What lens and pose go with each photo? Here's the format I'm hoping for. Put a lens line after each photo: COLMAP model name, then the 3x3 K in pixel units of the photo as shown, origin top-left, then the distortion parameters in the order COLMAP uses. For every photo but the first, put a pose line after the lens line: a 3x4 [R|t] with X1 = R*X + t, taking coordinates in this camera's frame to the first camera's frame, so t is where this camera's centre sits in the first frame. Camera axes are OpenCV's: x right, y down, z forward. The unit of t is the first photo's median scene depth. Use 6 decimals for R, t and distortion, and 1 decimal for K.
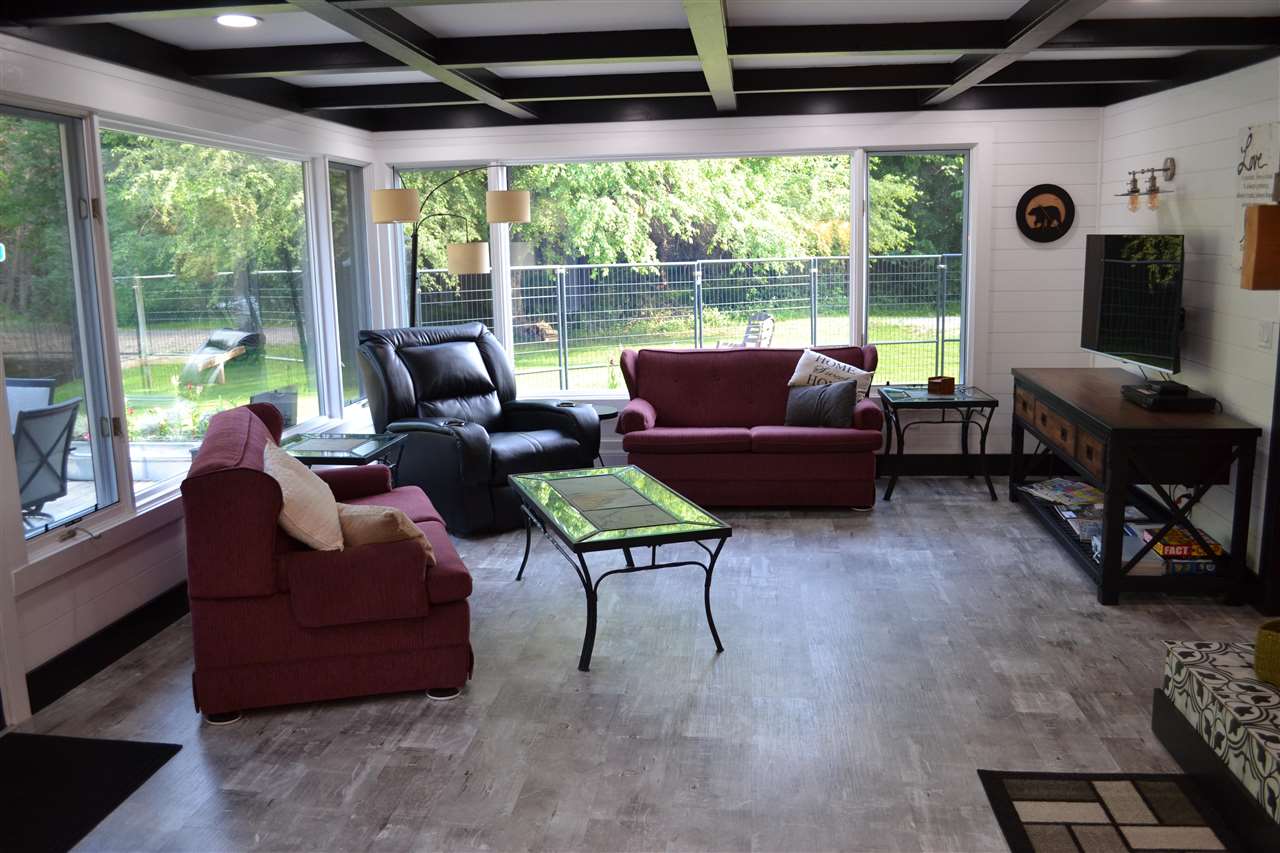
lens RADIAL K [[1099.3, 0, 640.0], [0, 1099.3, 426.5], [0, 0, 1]] dist [-0.077596, 0.010291]
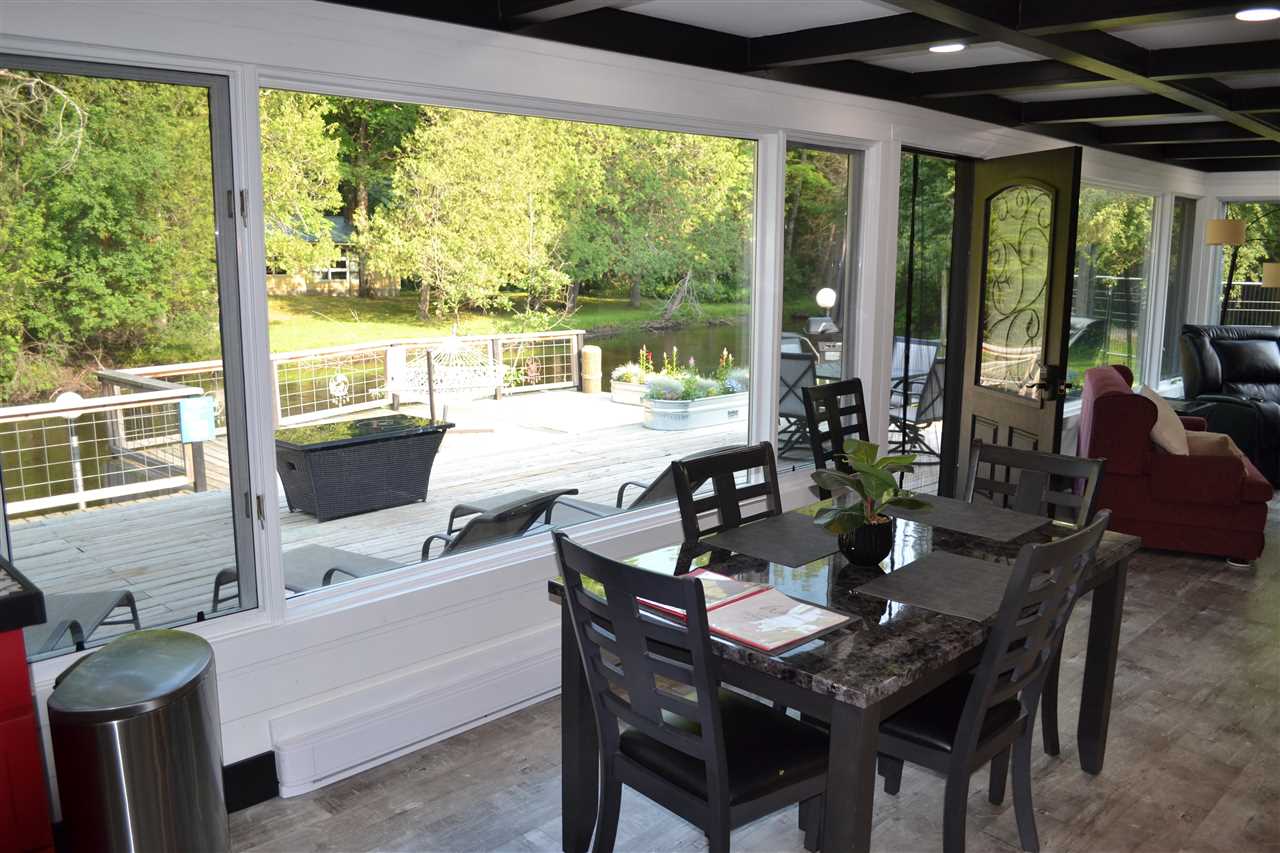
lens RADIAL K [[1022.5, 0, 638.4], [0, 1022.5, 435.9], [0, 0, 1]] dist [-0.082408, 0.011844]
pose [[0.773487, 0.136036, -0.619041, 0.001624], [-0.125017, 0.990253, 0.061404, 0.056085], [0.621360, 0.029895, 0.782955, -0.366525]]
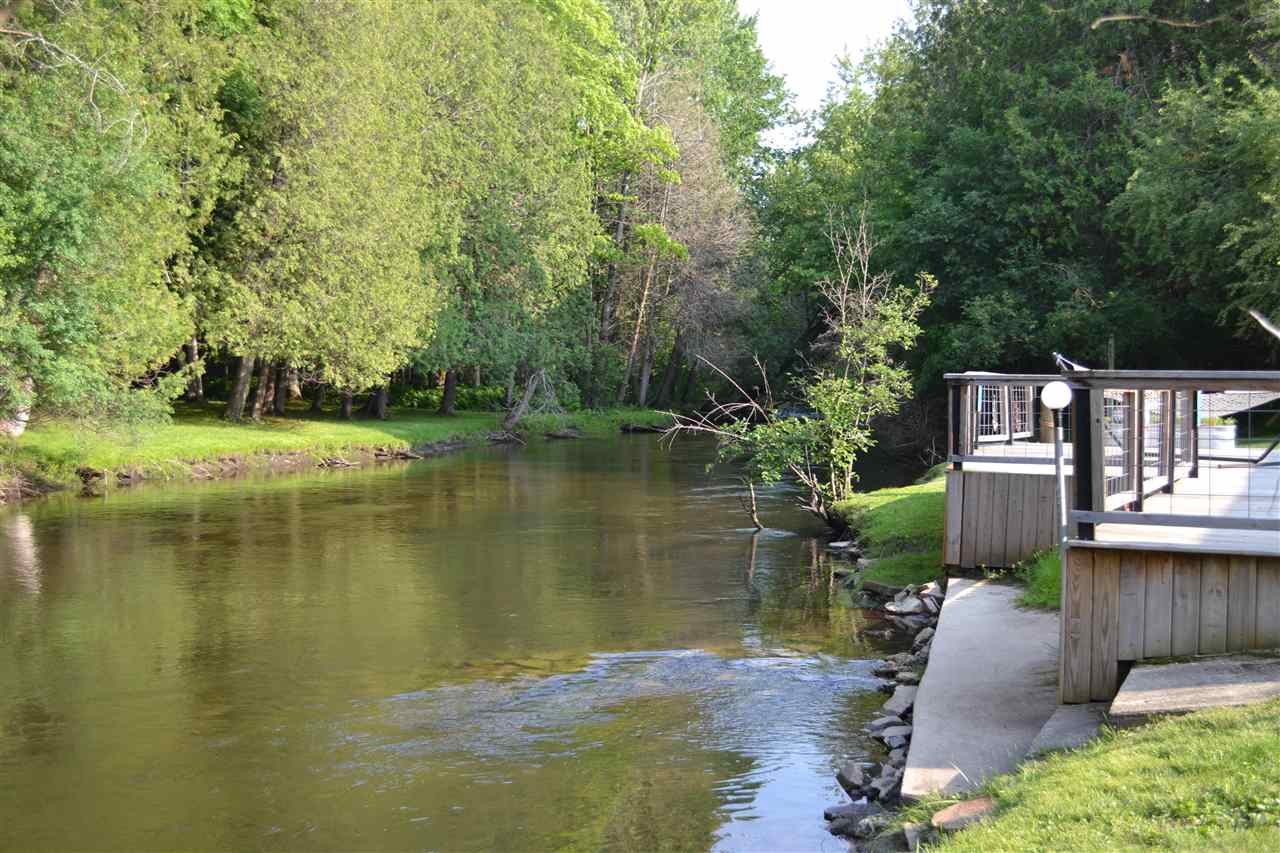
lens RADIAL K [[1558.6, 0, 640.0], [0, 1558.6, 426.5], [0, 0, 1]] dist [-0.043751, 0.034703]
pose [[0.951150, 0.042001, -0.305858, -1.516127], [-0.081795, 0.989583, -0.118472, 0.588232], [0.297695, 0.137702, 0.944678, -2.104111]]
